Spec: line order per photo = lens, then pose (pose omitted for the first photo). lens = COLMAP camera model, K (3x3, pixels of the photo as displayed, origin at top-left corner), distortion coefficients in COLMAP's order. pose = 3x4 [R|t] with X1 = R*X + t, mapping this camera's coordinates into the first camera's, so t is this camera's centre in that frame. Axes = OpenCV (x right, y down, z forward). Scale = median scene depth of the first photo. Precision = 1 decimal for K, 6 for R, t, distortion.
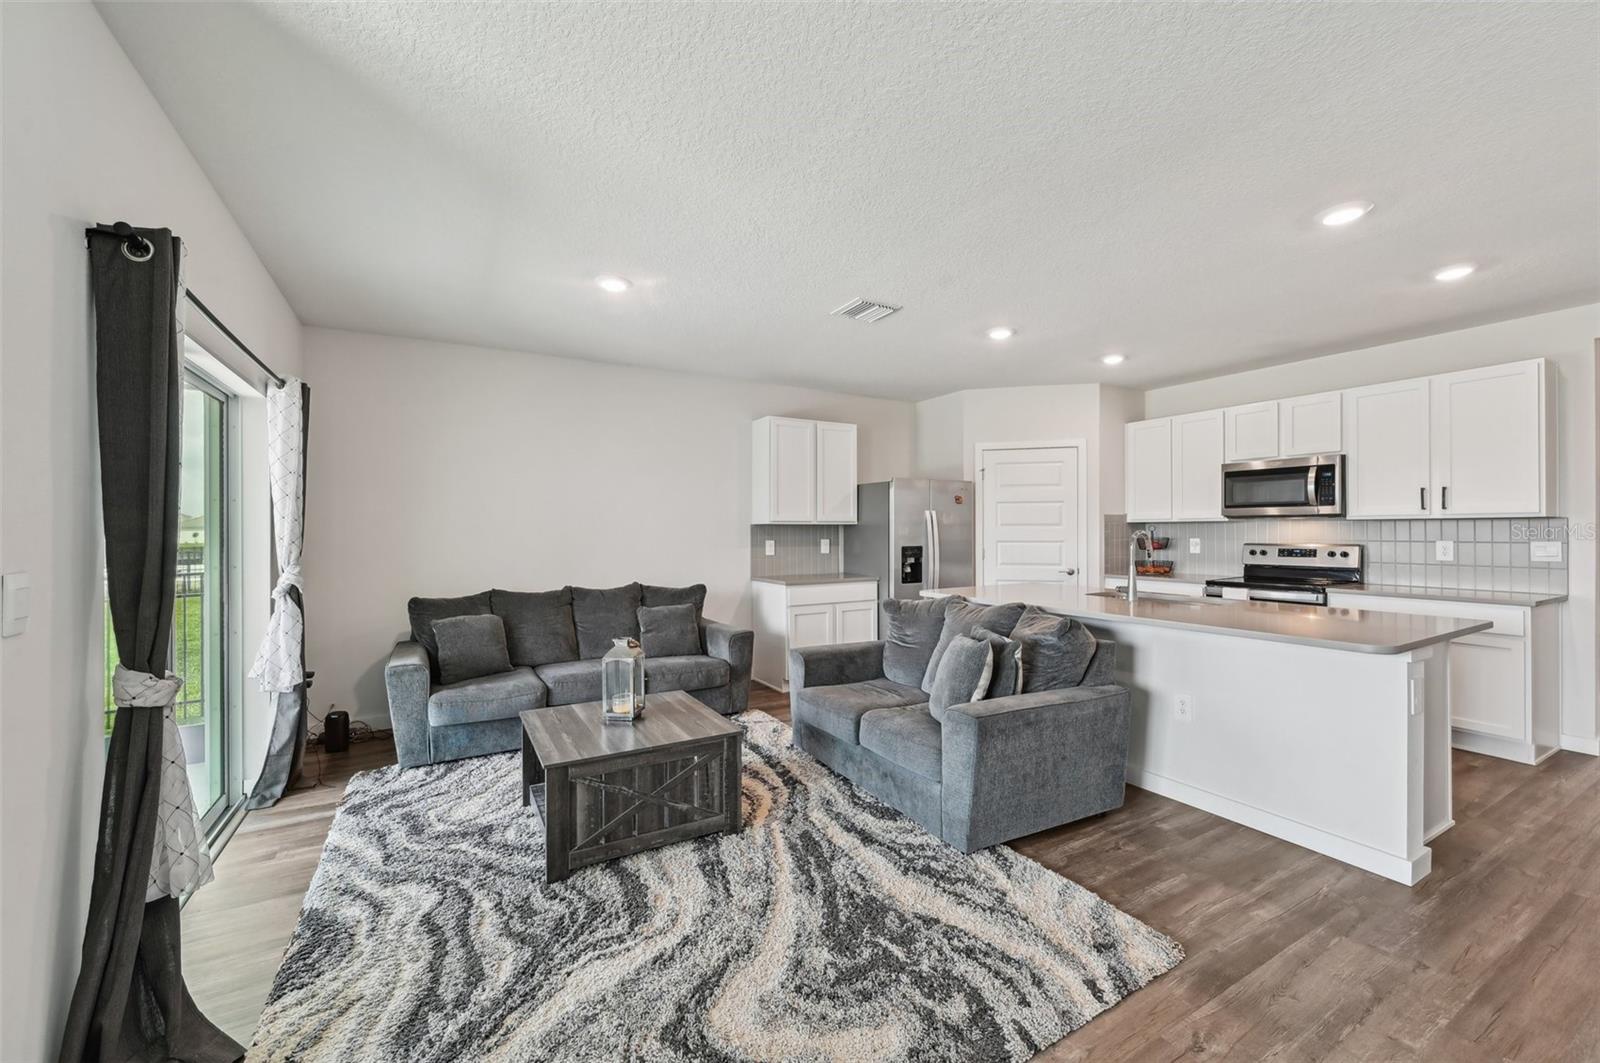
lens RADIAL K [[627.8, 0, 800.0], [0, 627.8, 531.5], [0, 0, 1]] dist [0.002819, 0.000312]
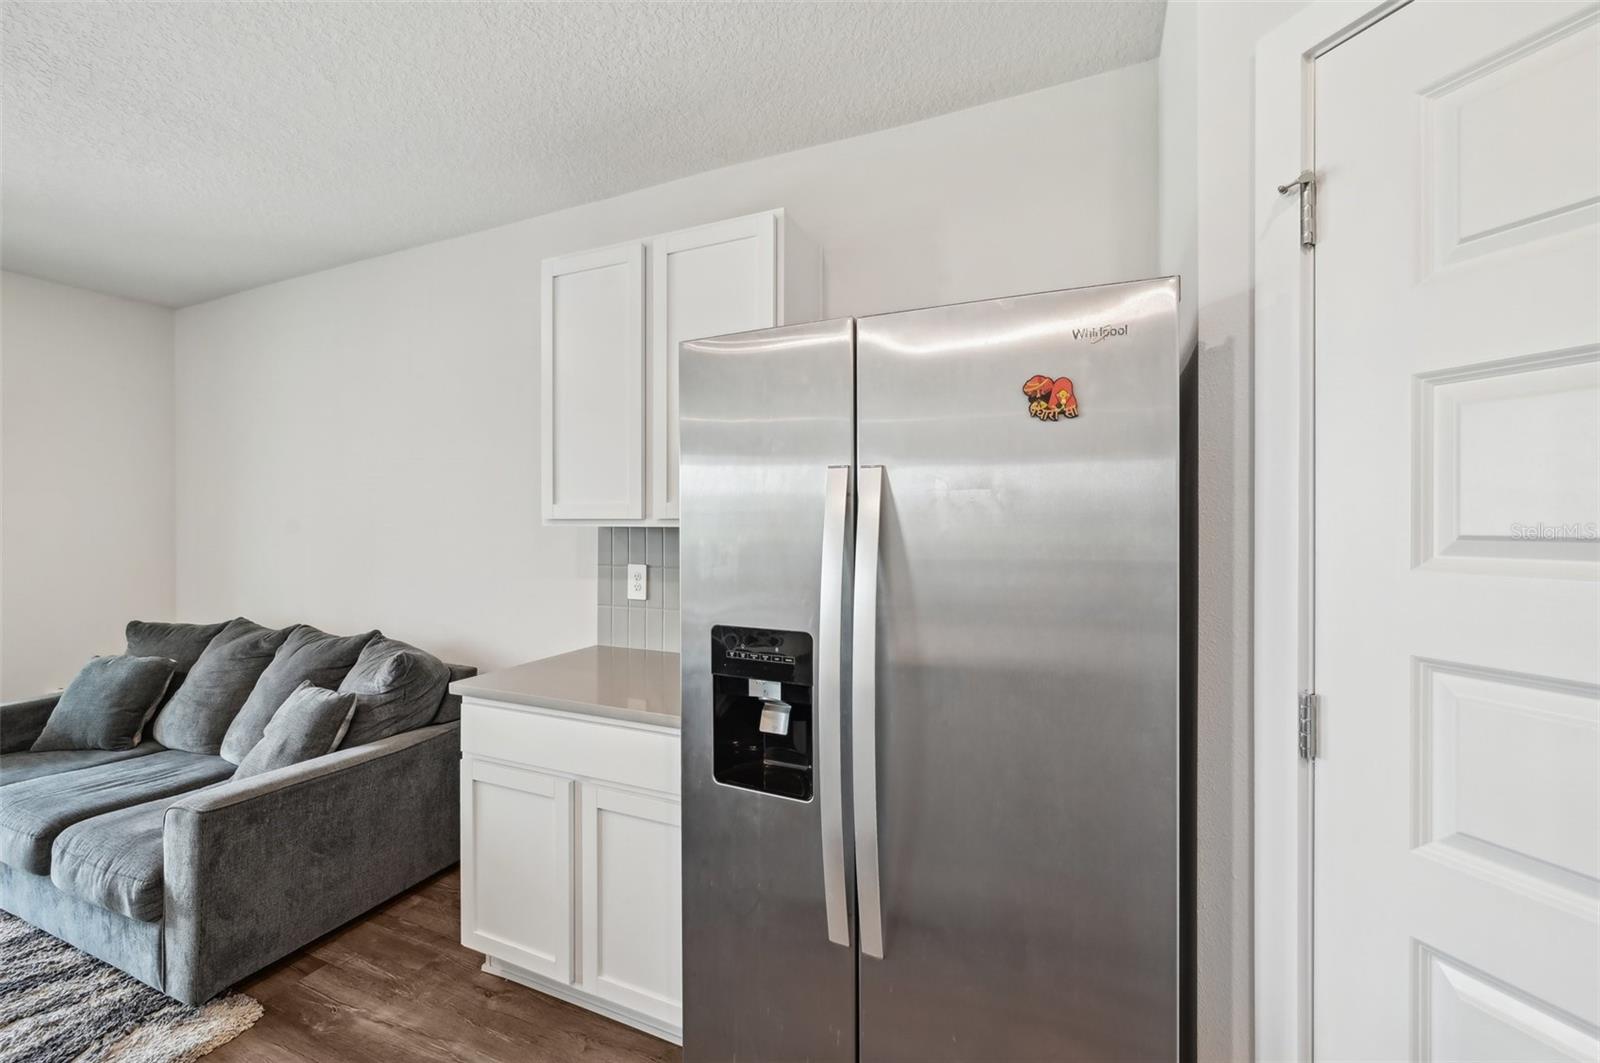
lens RADIAL K [[634.0, 0, 804.0], [0, 634.0, 528.2], [0, 0, 1]] dist [0.001611, -0.000060]
pose [[0.596417, 0.010230, -0.802610, 0.561501], [-0.000965, 0.999927, 0.012029, -0.023857], [0.802674, -0.006400, 0.596383, 1.318789]]
